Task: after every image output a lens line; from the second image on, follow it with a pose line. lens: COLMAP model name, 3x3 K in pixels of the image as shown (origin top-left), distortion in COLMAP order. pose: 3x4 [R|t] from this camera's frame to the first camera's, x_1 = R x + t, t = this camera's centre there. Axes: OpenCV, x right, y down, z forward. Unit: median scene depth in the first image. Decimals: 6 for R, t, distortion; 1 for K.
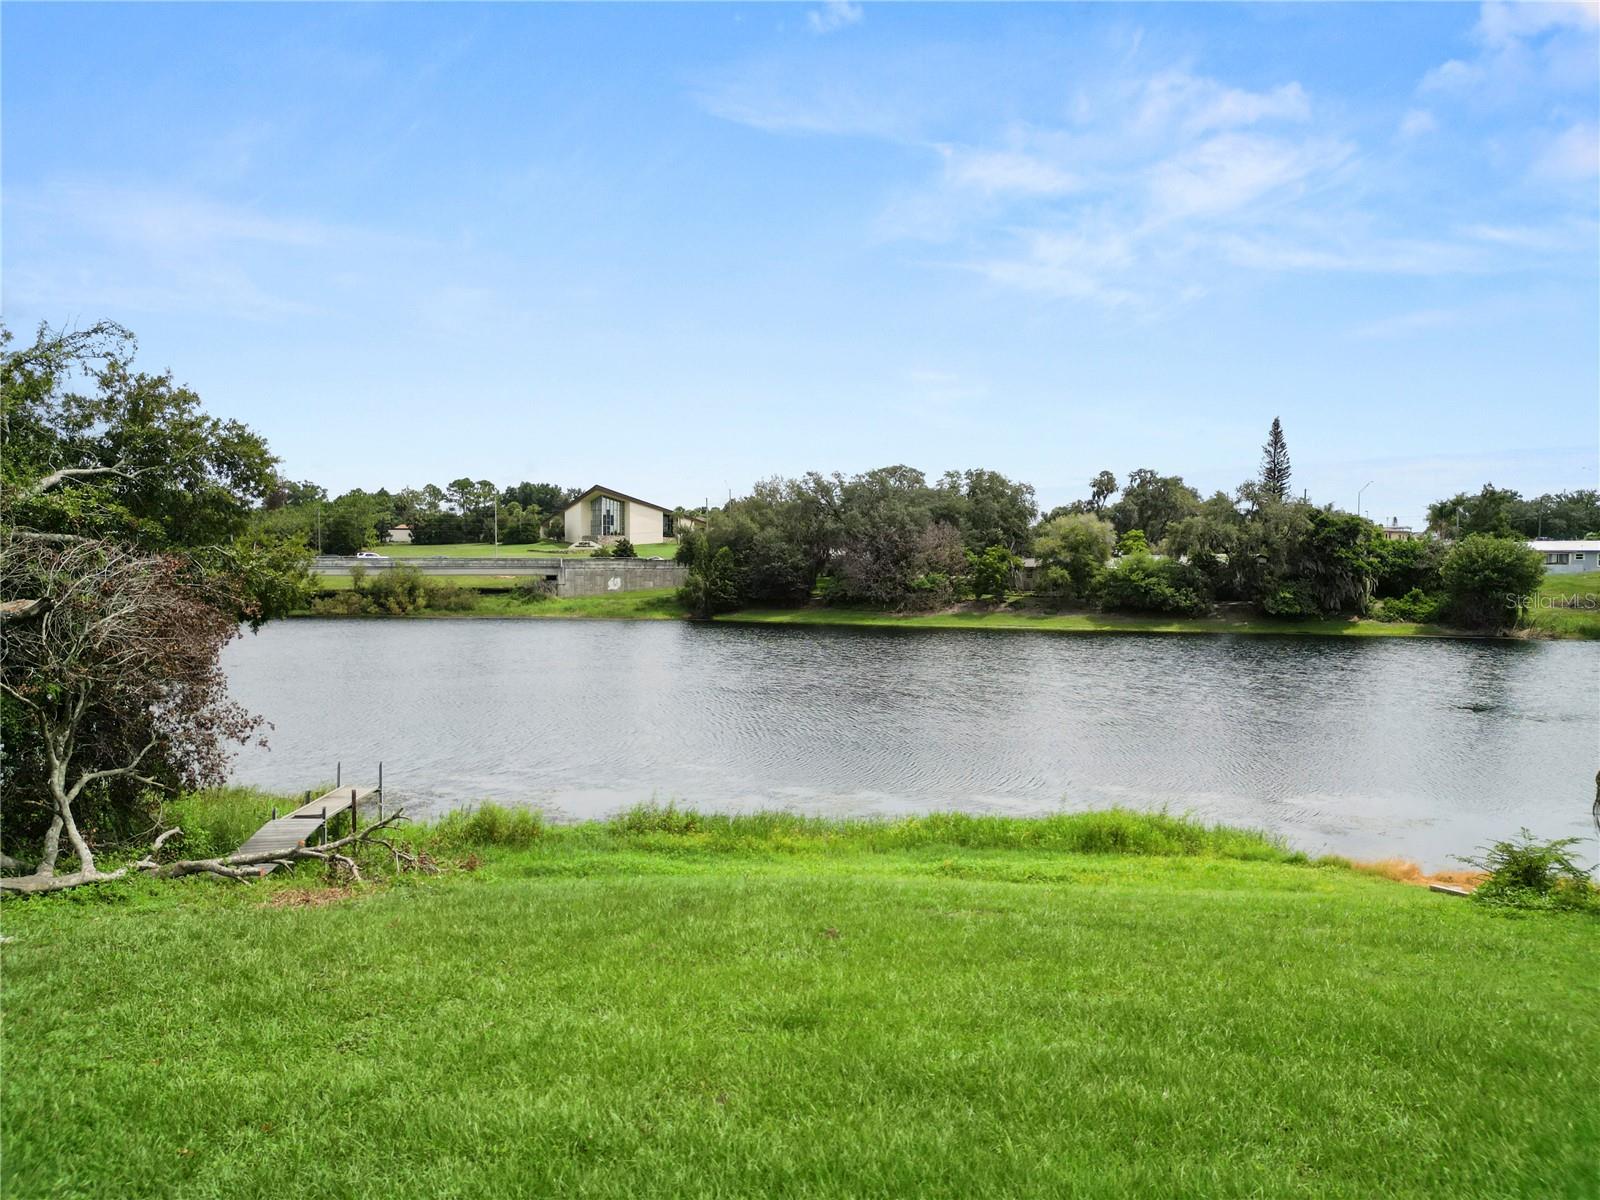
lens RADIAL K [[1118.8, 0, 799.1], [0, 1118.8, 602.6], [0, 0, 1]] dist [0.077489, -0.084535]
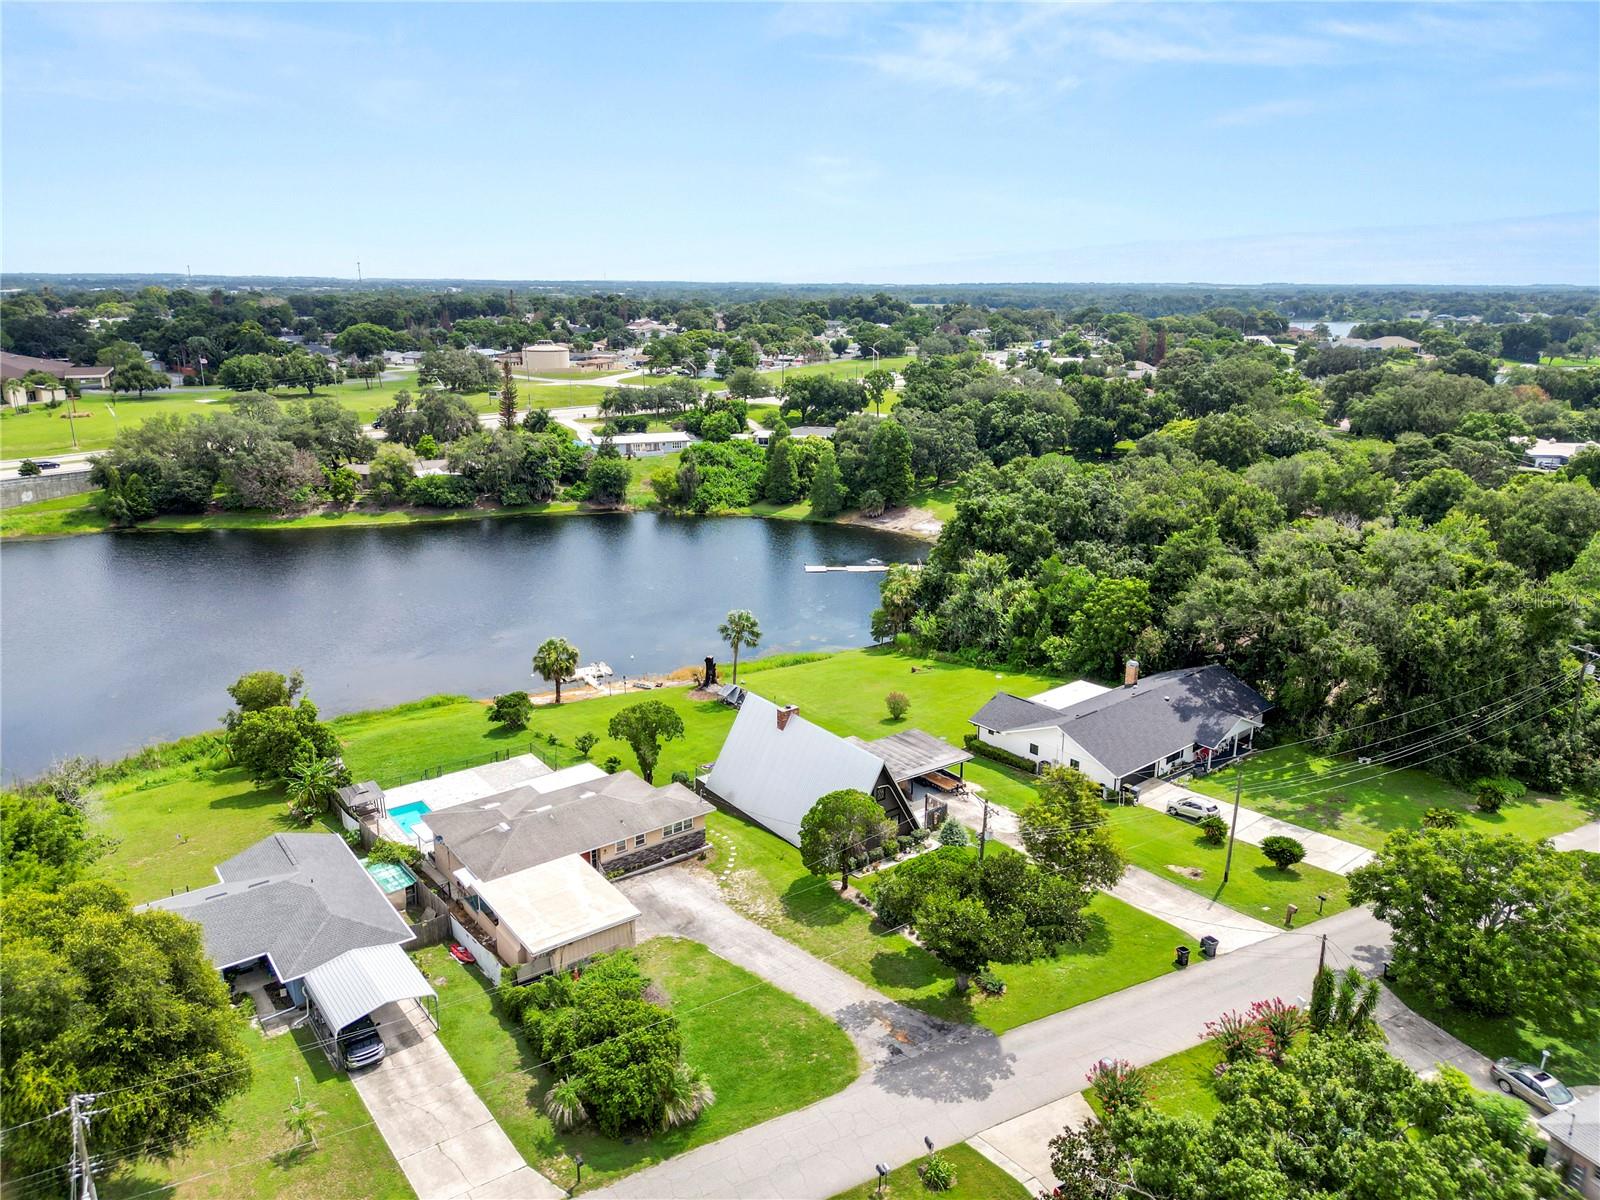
lens RADIAL K [[1116.9, 0, 799.3], [0, 1116.9, 601.9], [0, 0, 1]] dist [0.081431, -0.086624]
pose [[0.825312, -0.154546, 0.543116, -0.189110], [0.011104, 0.966074, 0.258027, -0.268530], [-0.564567, -0.206923, 0.799029, -0.688714]]
